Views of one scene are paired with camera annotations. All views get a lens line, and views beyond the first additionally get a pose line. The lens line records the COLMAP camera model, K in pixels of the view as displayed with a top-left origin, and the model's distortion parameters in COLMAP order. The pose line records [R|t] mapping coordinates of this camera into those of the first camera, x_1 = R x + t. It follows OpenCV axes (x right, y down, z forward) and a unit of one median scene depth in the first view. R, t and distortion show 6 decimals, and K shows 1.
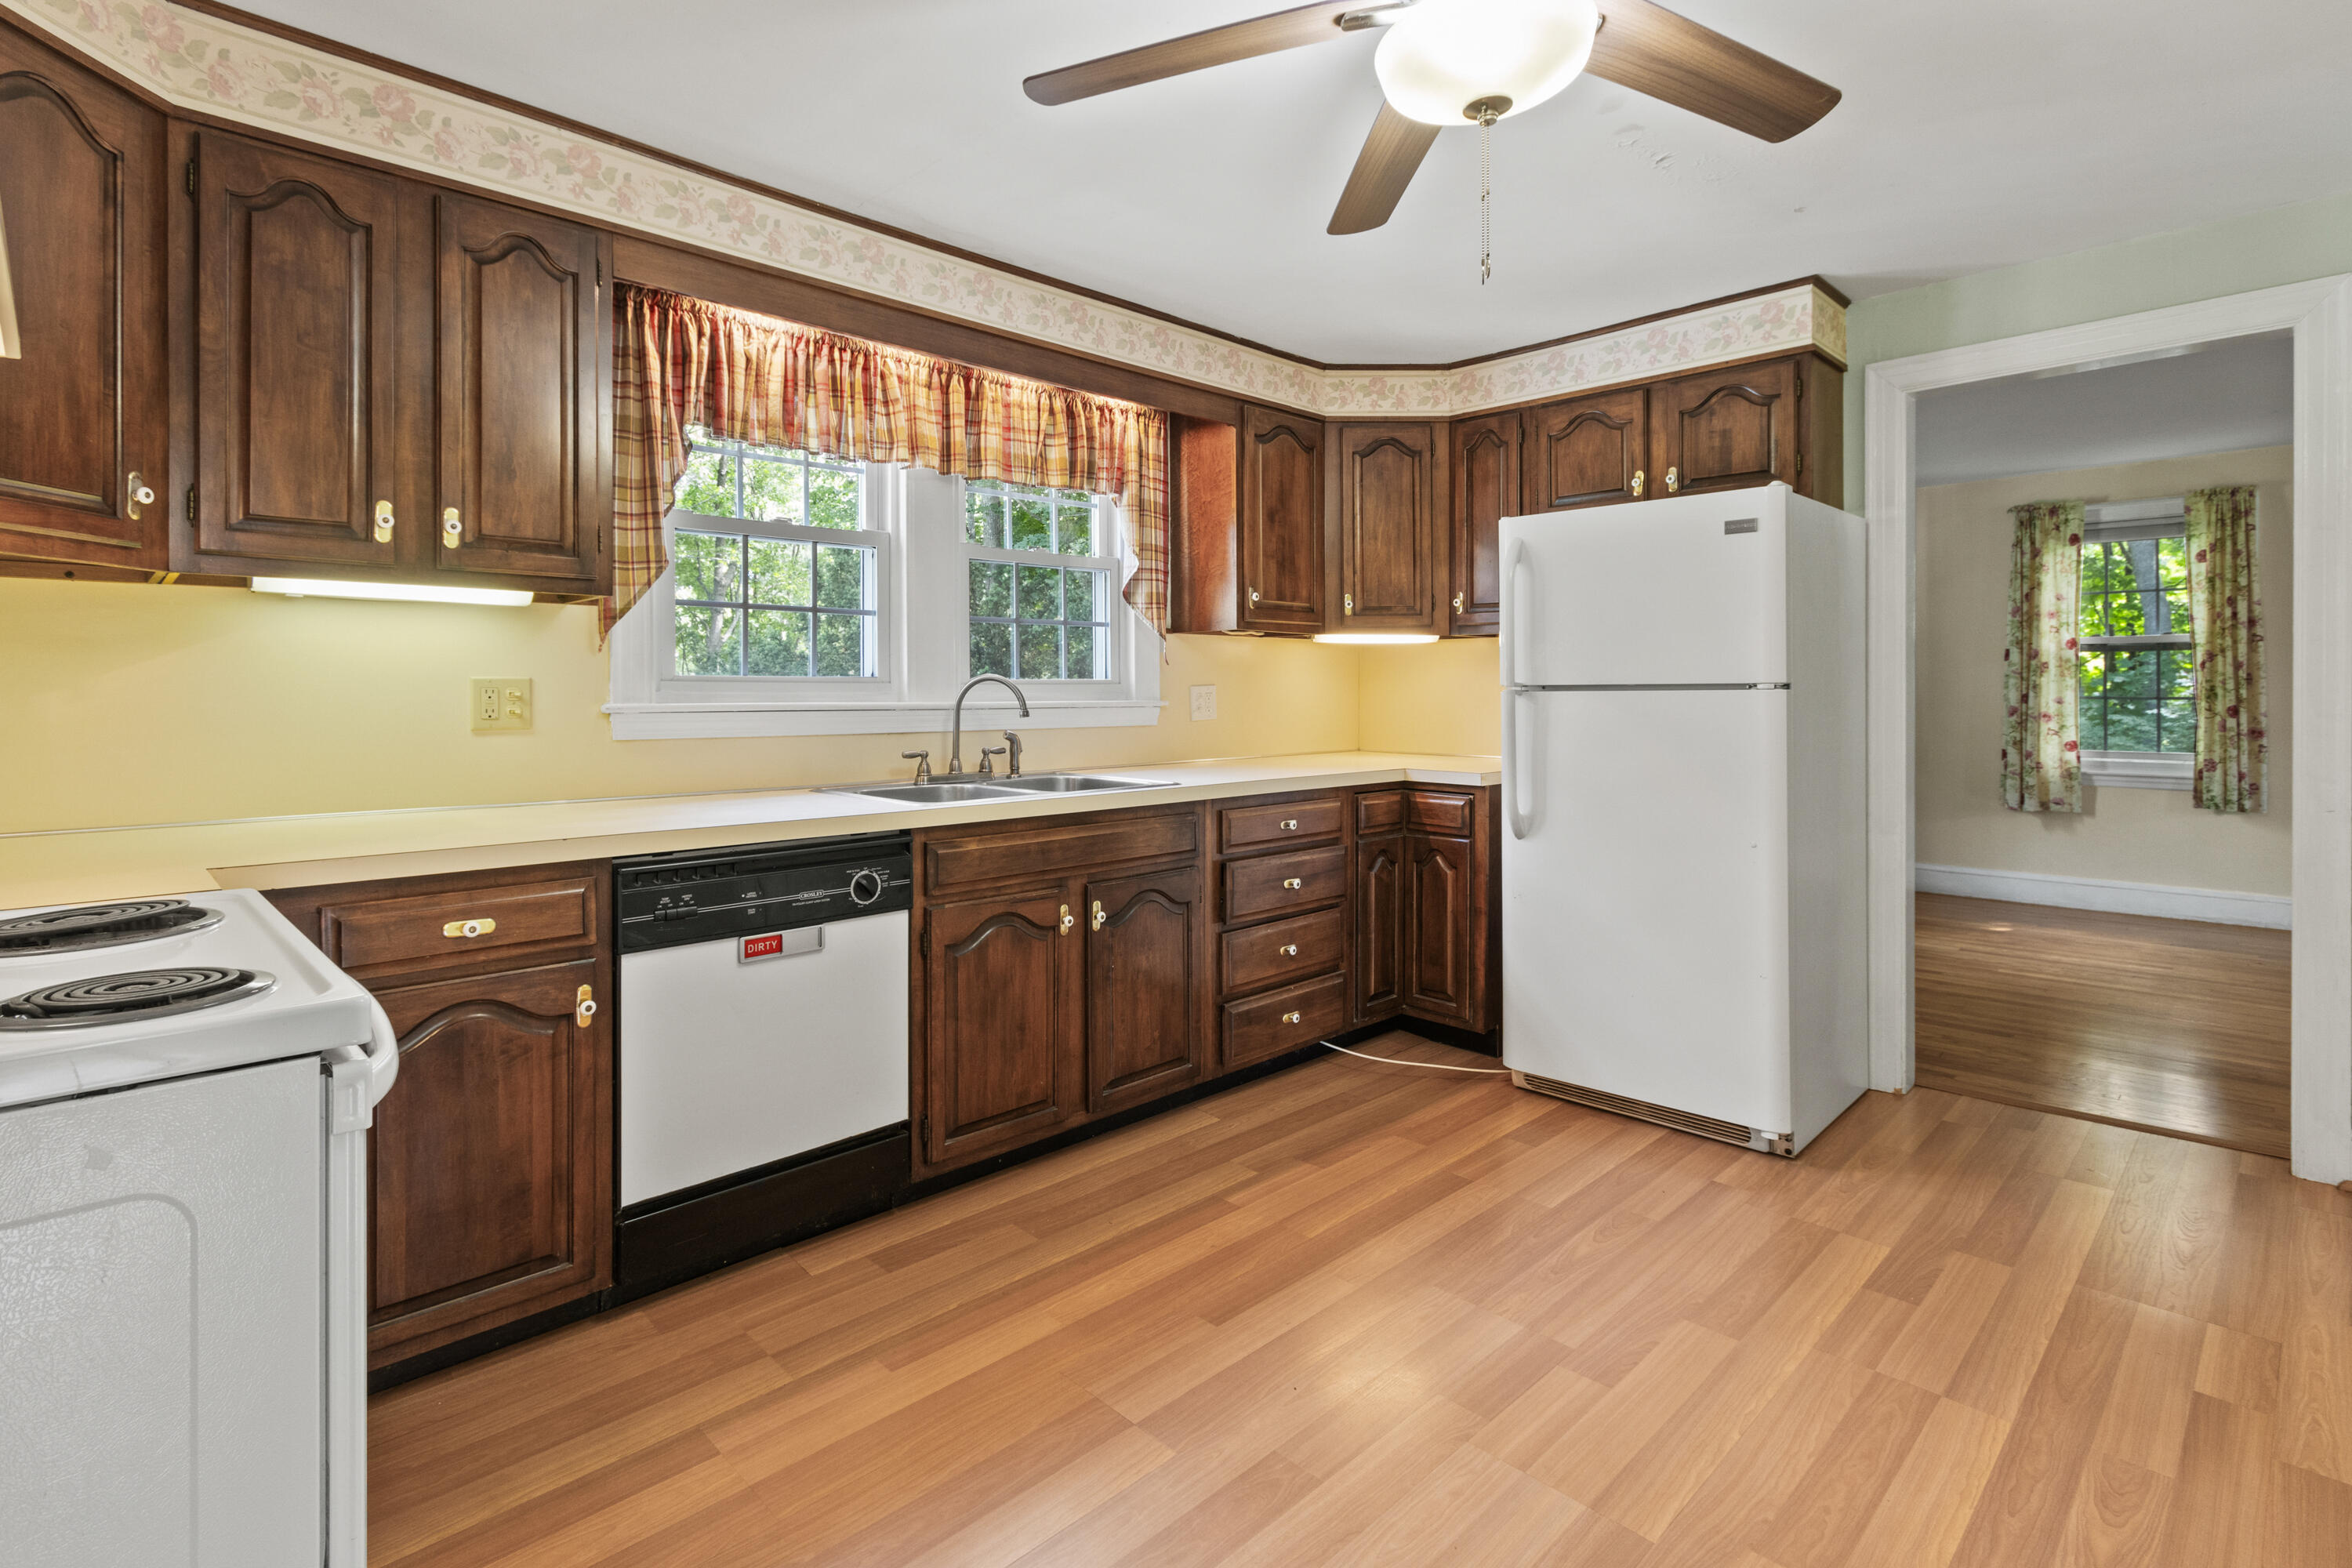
lens RADIAL K [[1138.1, 0, 1170.2], [0, 1138.1, 695.8], [0, 0, 1]] dist [0.000278, -0.000138]
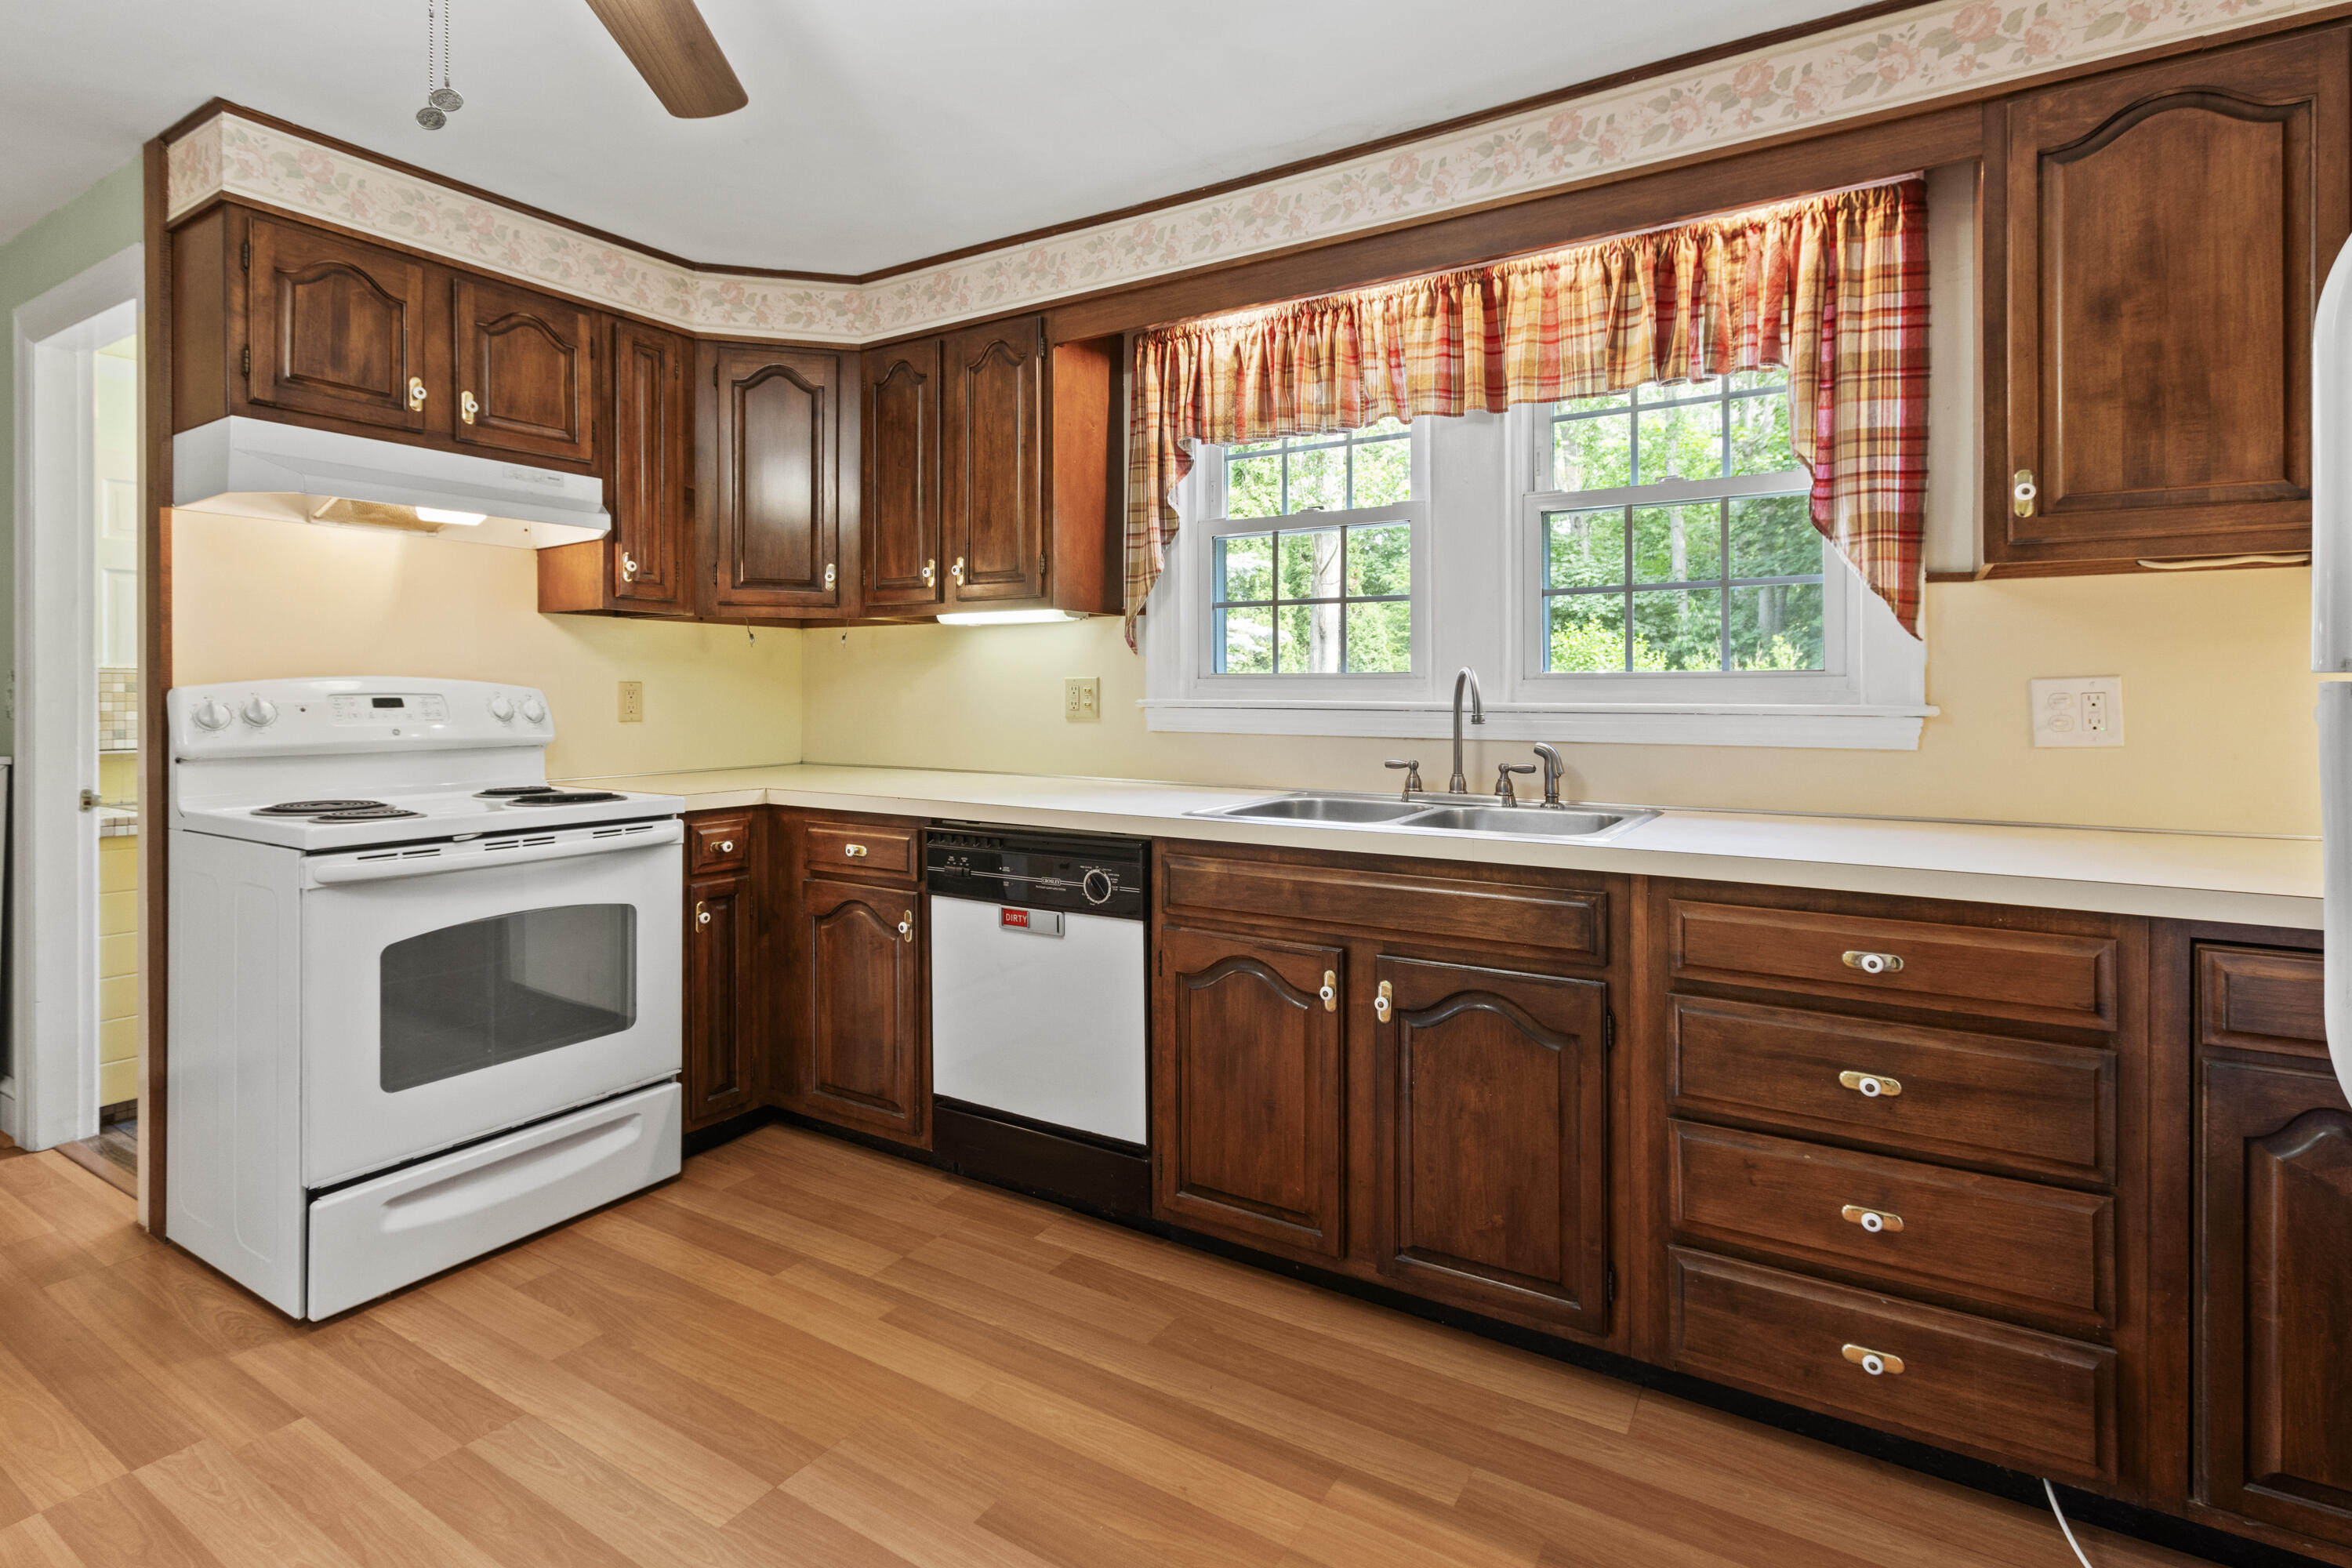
lens RADIAL K [[1138.1, 0, 1170.2], [0, 1138.1, 695.8], [0, 0, 1]] dist [0.000278, -0.000138]
pose [[0.236163, 0.005886, -0.971696, 0.629247], [-0.004840, 0.999976, 0.004881, -0.001920], [0.971701, 0.003550, 0.236186, 0.737009]]
